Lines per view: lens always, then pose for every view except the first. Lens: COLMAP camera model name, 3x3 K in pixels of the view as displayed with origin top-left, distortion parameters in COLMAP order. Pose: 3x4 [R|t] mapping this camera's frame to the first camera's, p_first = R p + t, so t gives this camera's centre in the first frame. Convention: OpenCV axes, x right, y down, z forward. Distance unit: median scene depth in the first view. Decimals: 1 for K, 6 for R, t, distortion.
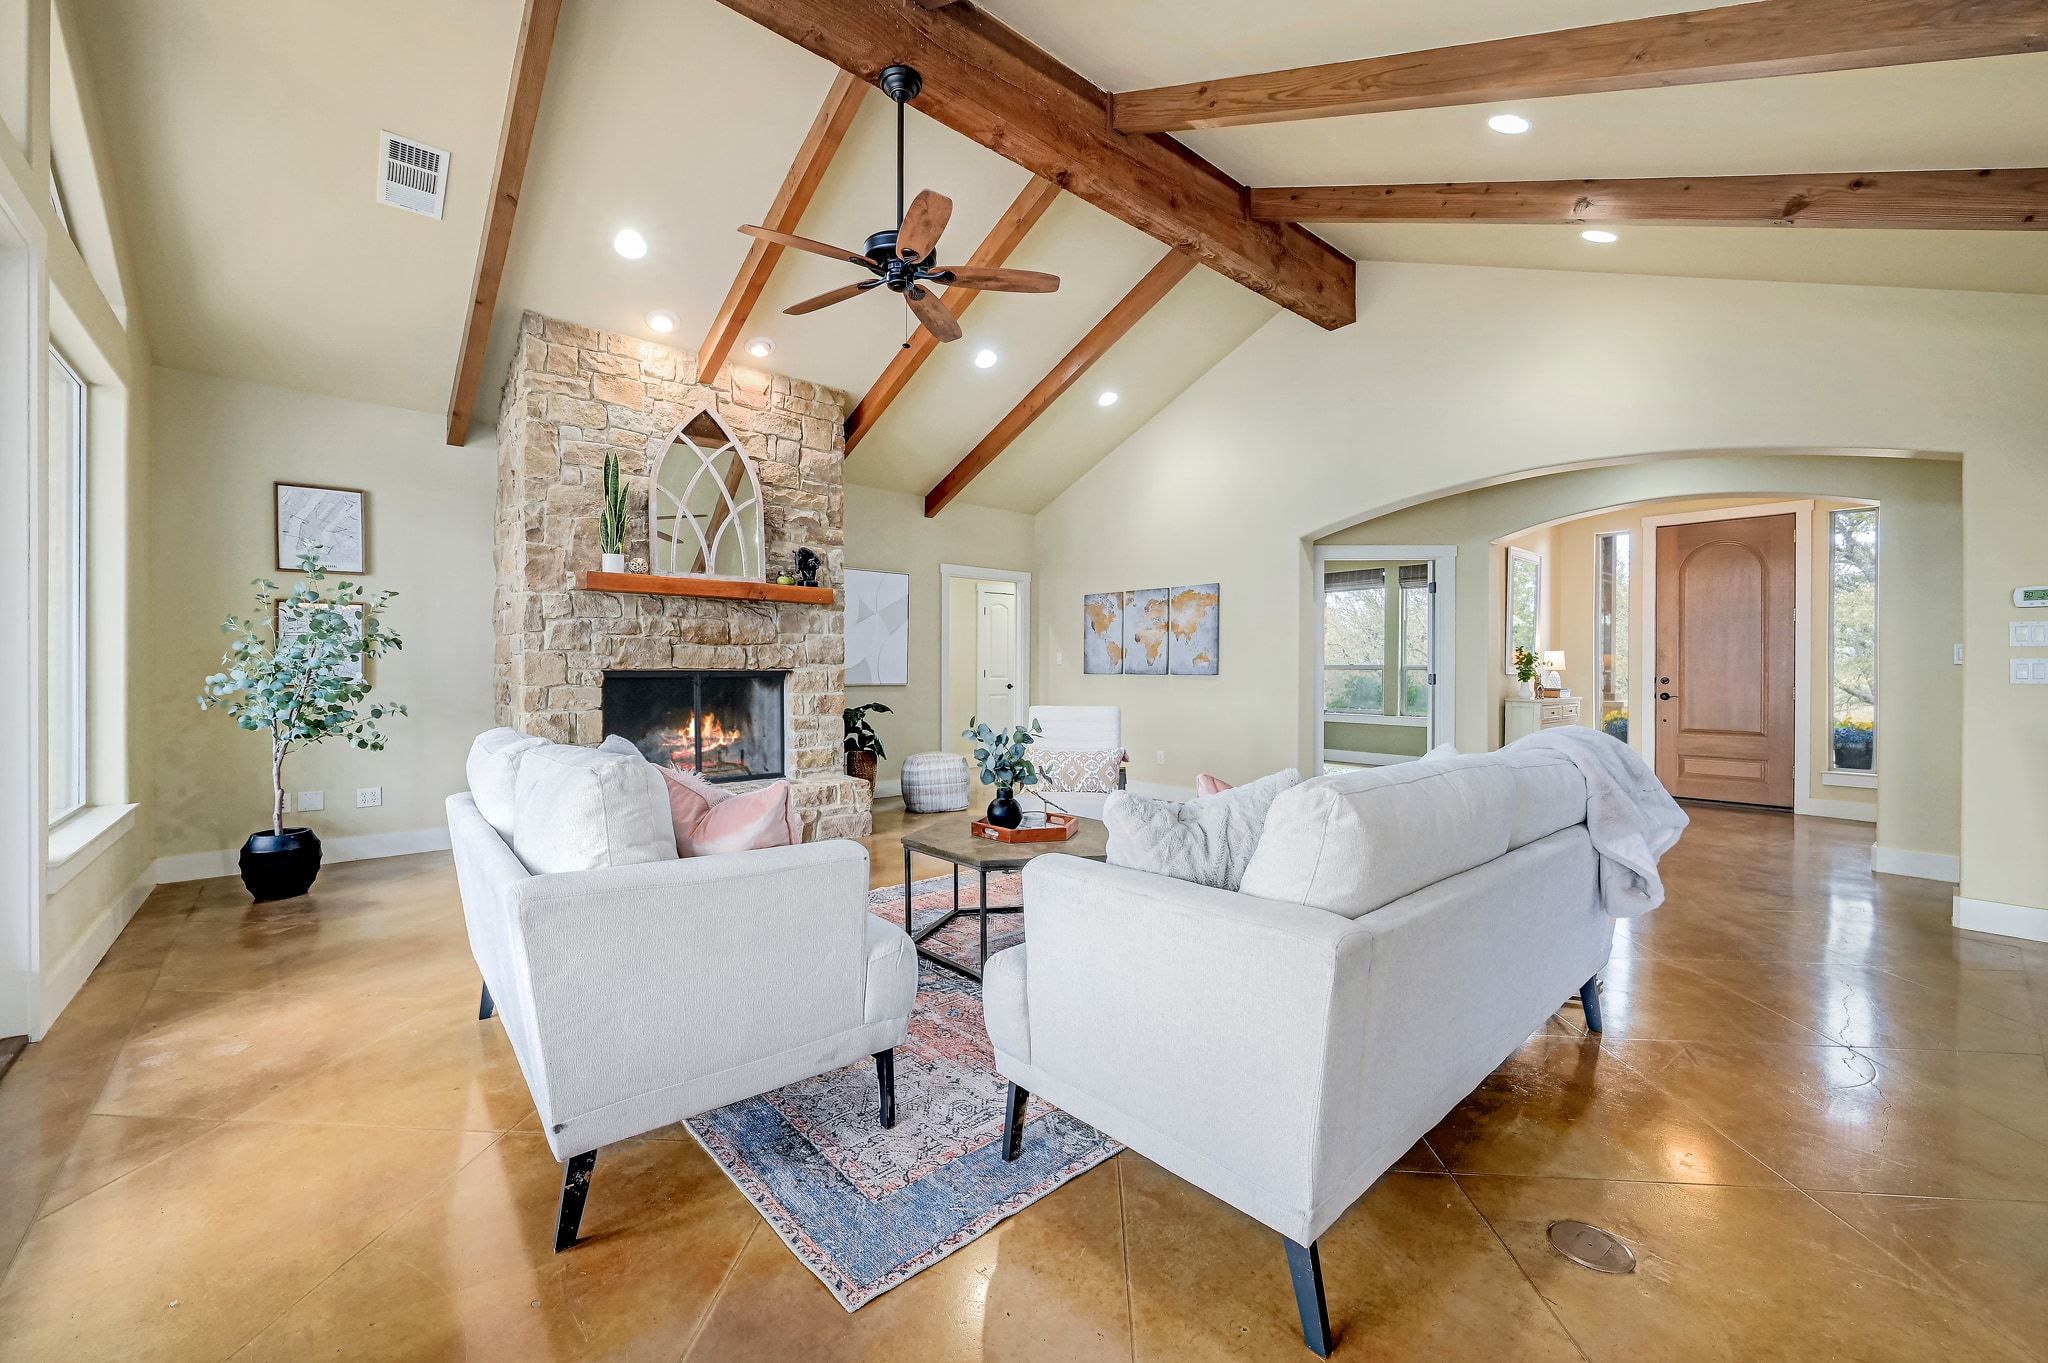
lens RADIAL K [[824.6, 0, 1032.3], [0, 824.6, 670.3], [0, 0, 1]] dist [0.000217, 0.000115]
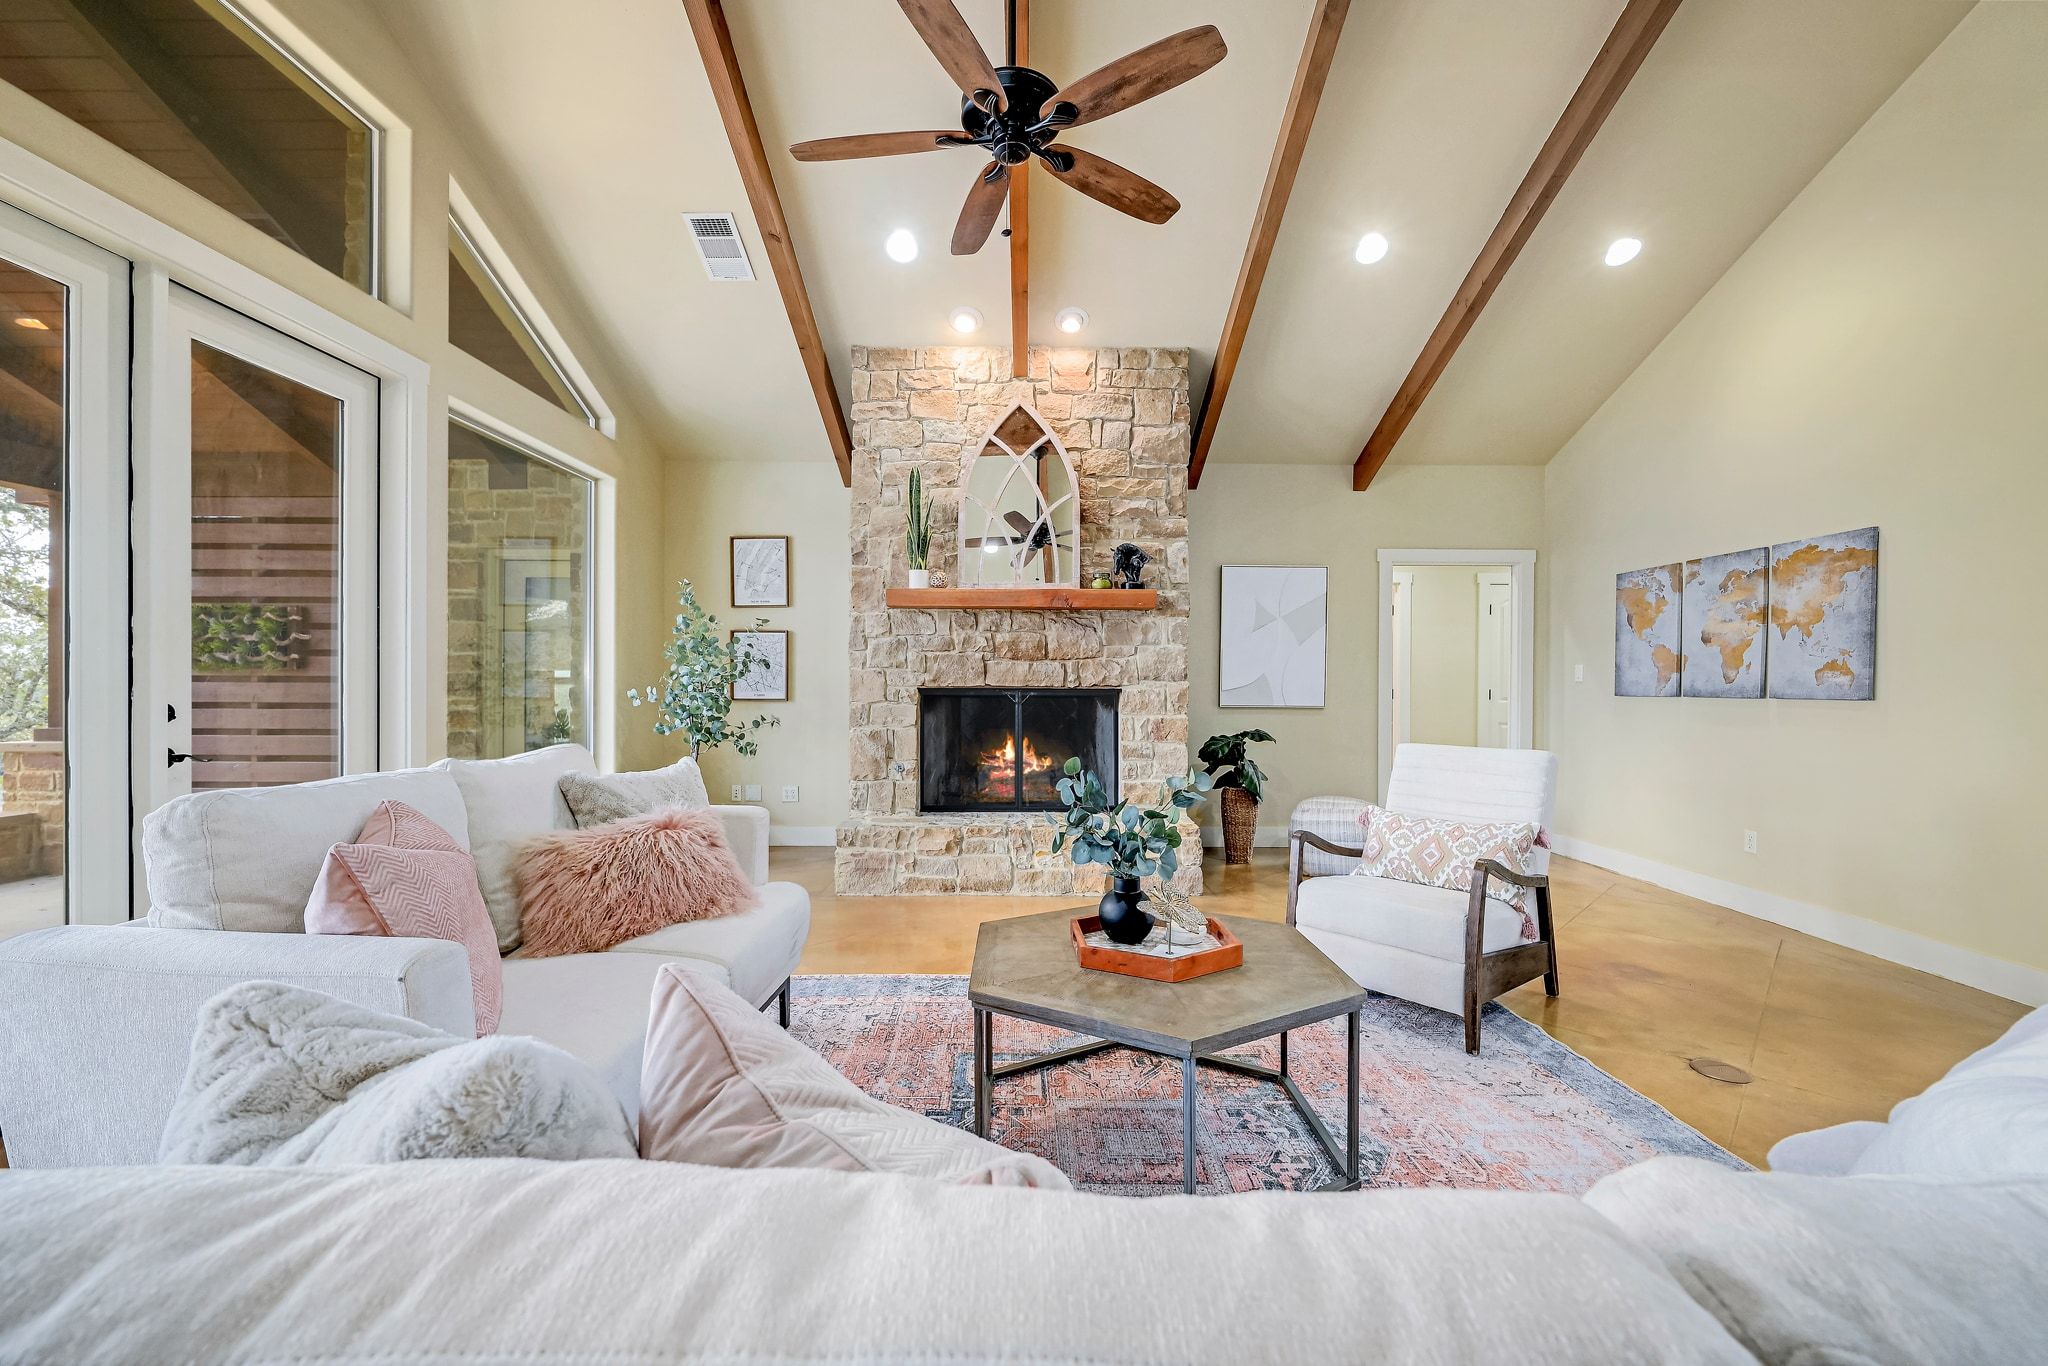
lens RADIAL K [[822.7, 0, 1021.4], [0, 822.7, 688.2], [0, 0, 1]] dist [-0.001430, 0.000077]
pose [[0.747470, 0.003339, -0.664287, 0.204616], [-0.003888, 0.999992, 0.000651, -0.000484], [0.664284, 0.002097, 0.747477, 0.296551]]
